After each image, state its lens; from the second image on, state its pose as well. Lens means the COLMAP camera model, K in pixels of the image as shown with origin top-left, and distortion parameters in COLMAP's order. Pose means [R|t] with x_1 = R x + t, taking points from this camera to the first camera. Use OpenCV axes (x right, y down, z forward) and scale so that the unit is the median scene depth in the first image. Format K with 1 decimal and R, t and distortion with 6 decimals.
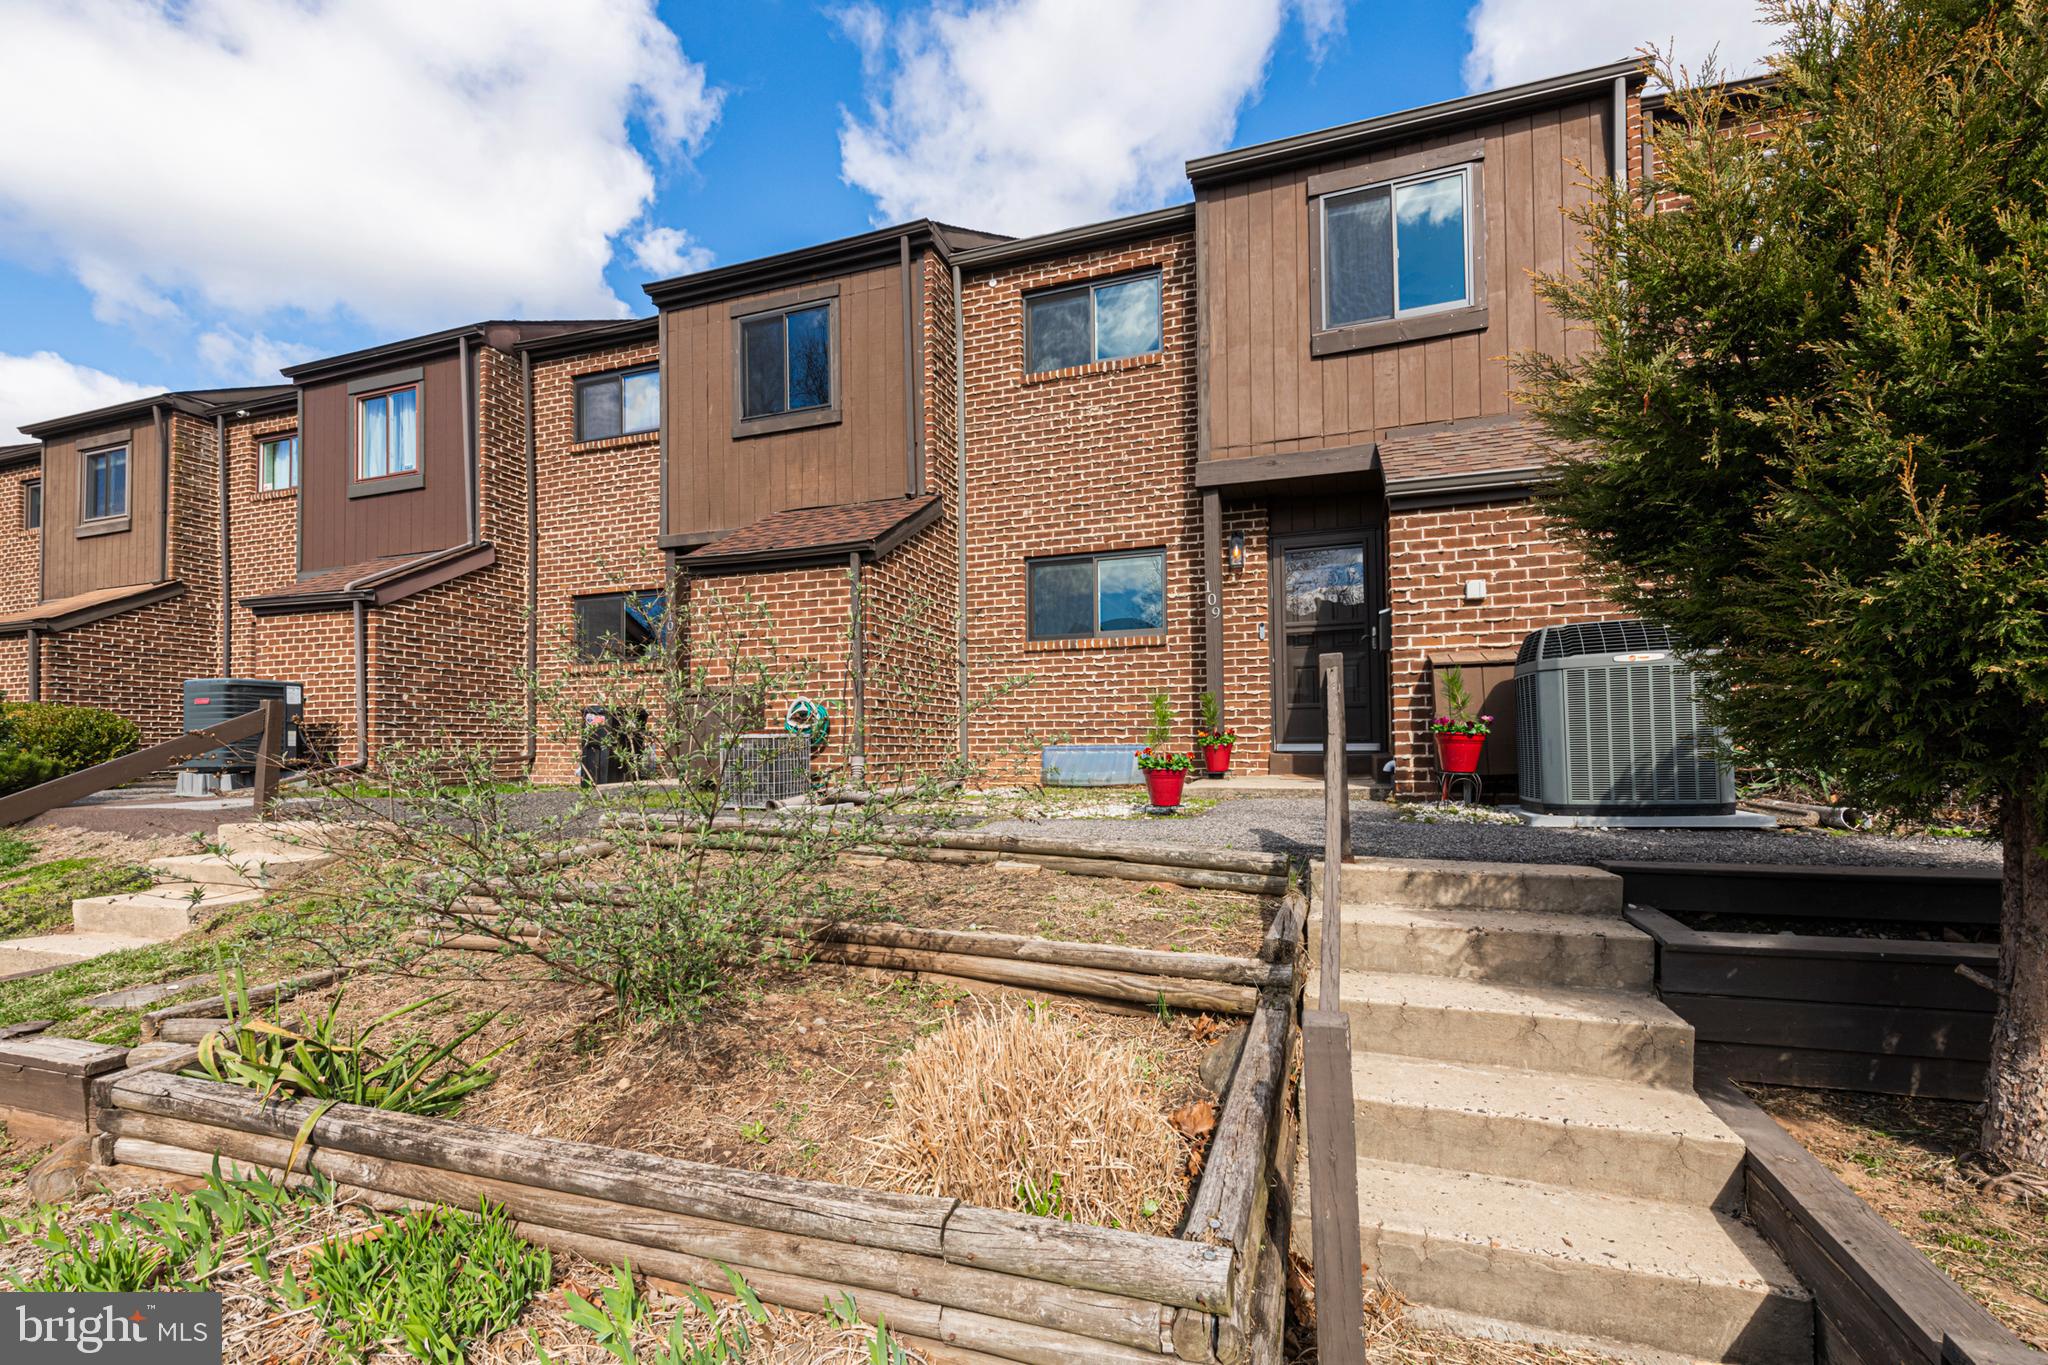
lens RADIAL K [[951.4, 0, 972.9], [0, 951.4, 737.5], [0, 0, 1]] dist [-0.014026, -0.000028]
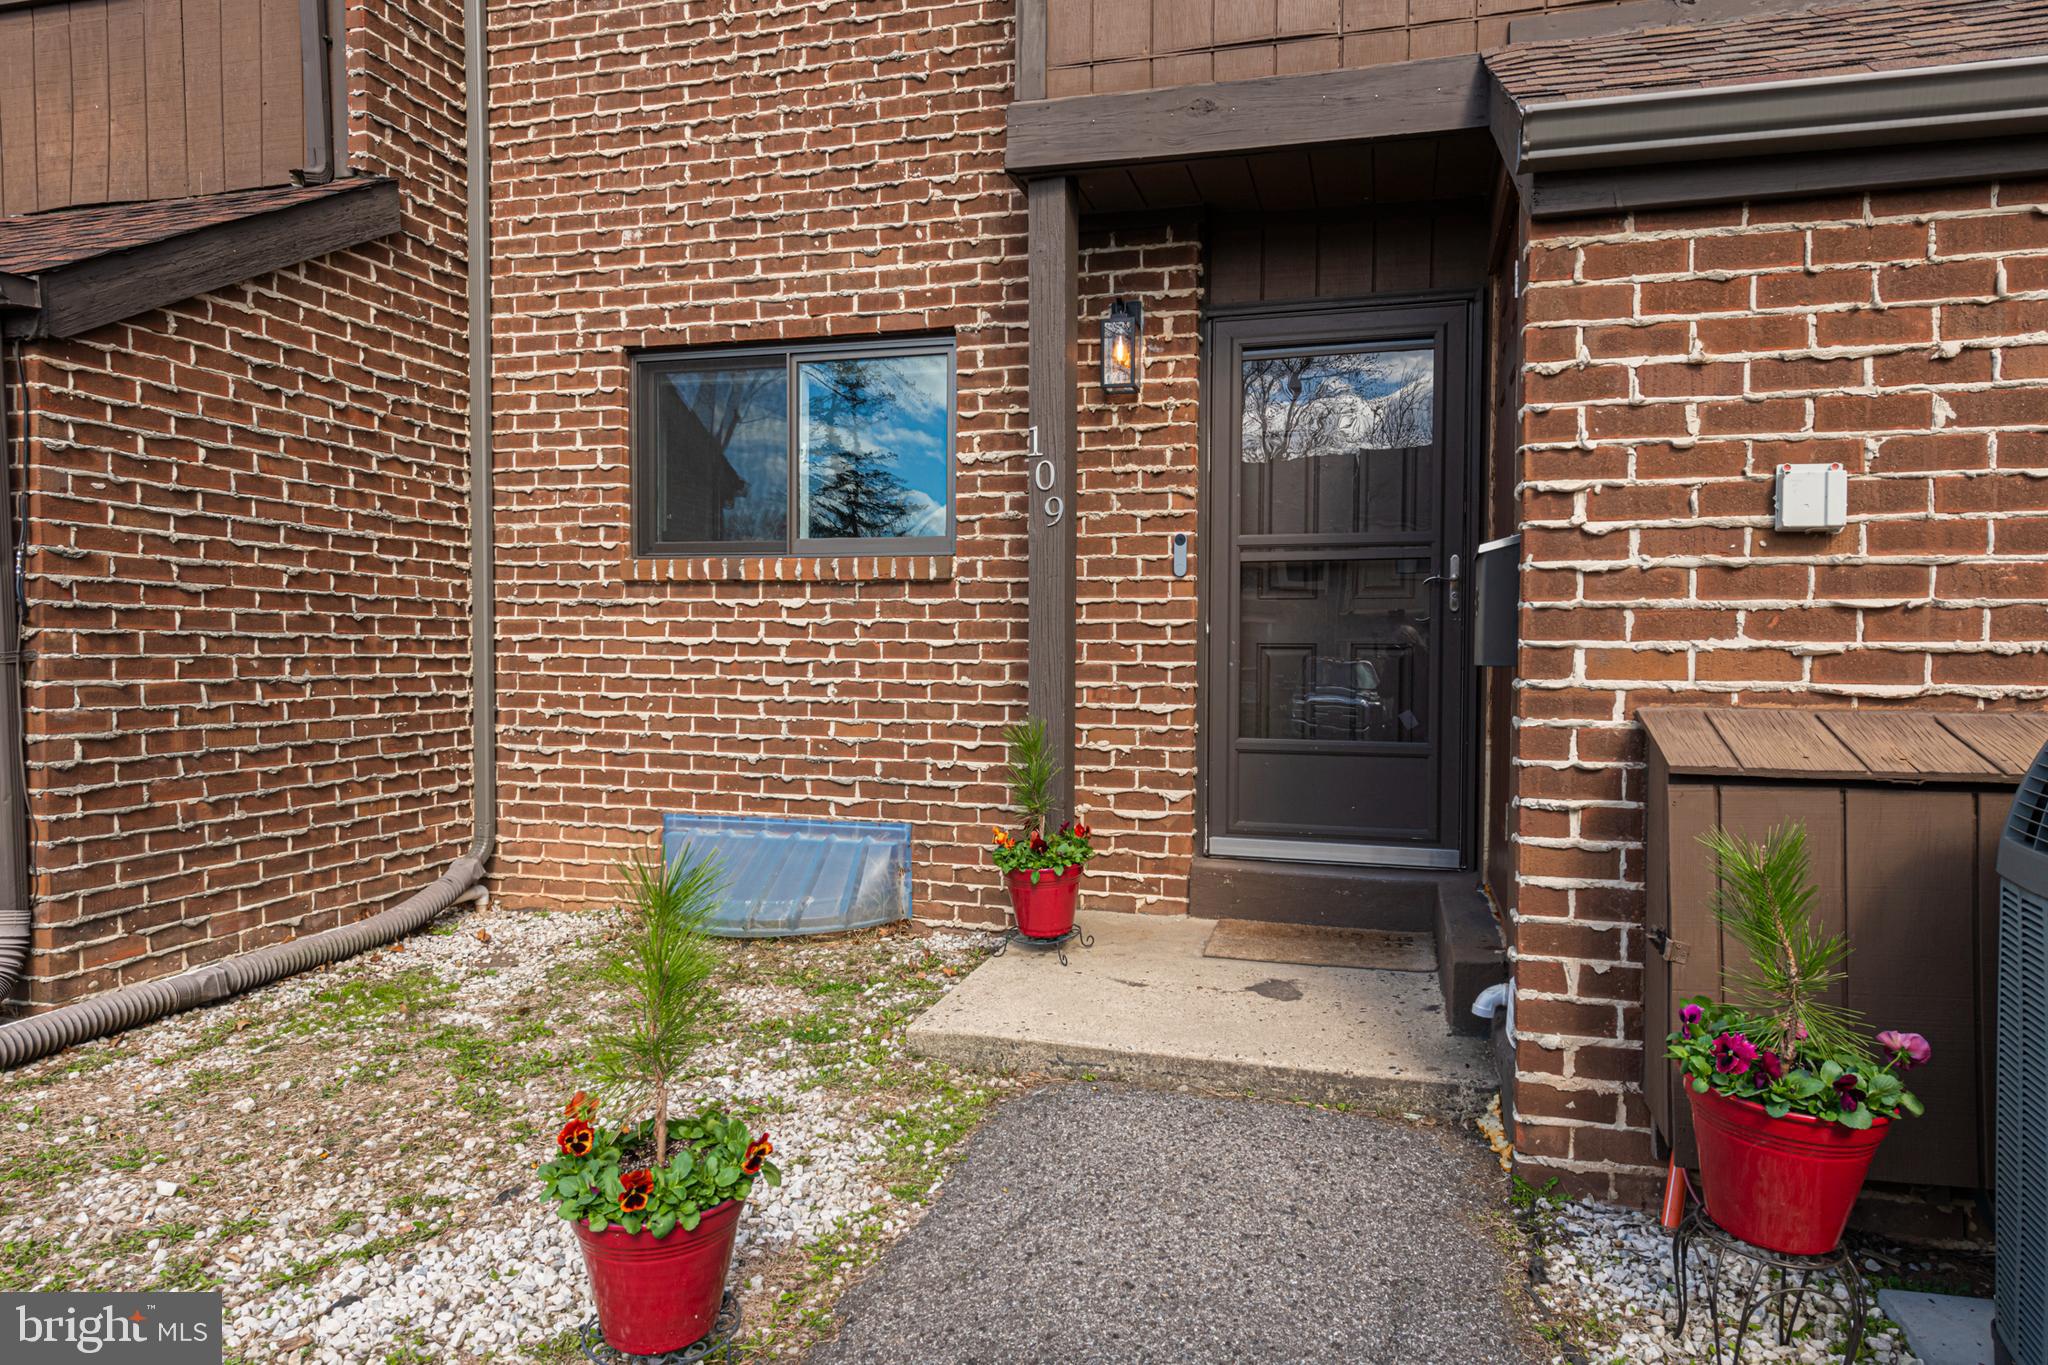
lens RADIAL K [[1286.7, 0, 1029.5], [0, 1286.7, 683.9], [0, 0, 1]] dist [0.004718, -0.005543]
pose [[0.995281, 0.009973, 0.096522, 0.183264], [-0.015587, 0.998219, 0.057578, -0.084952], [-0.095775, -0.058811, 0.993664, 0.450909]]
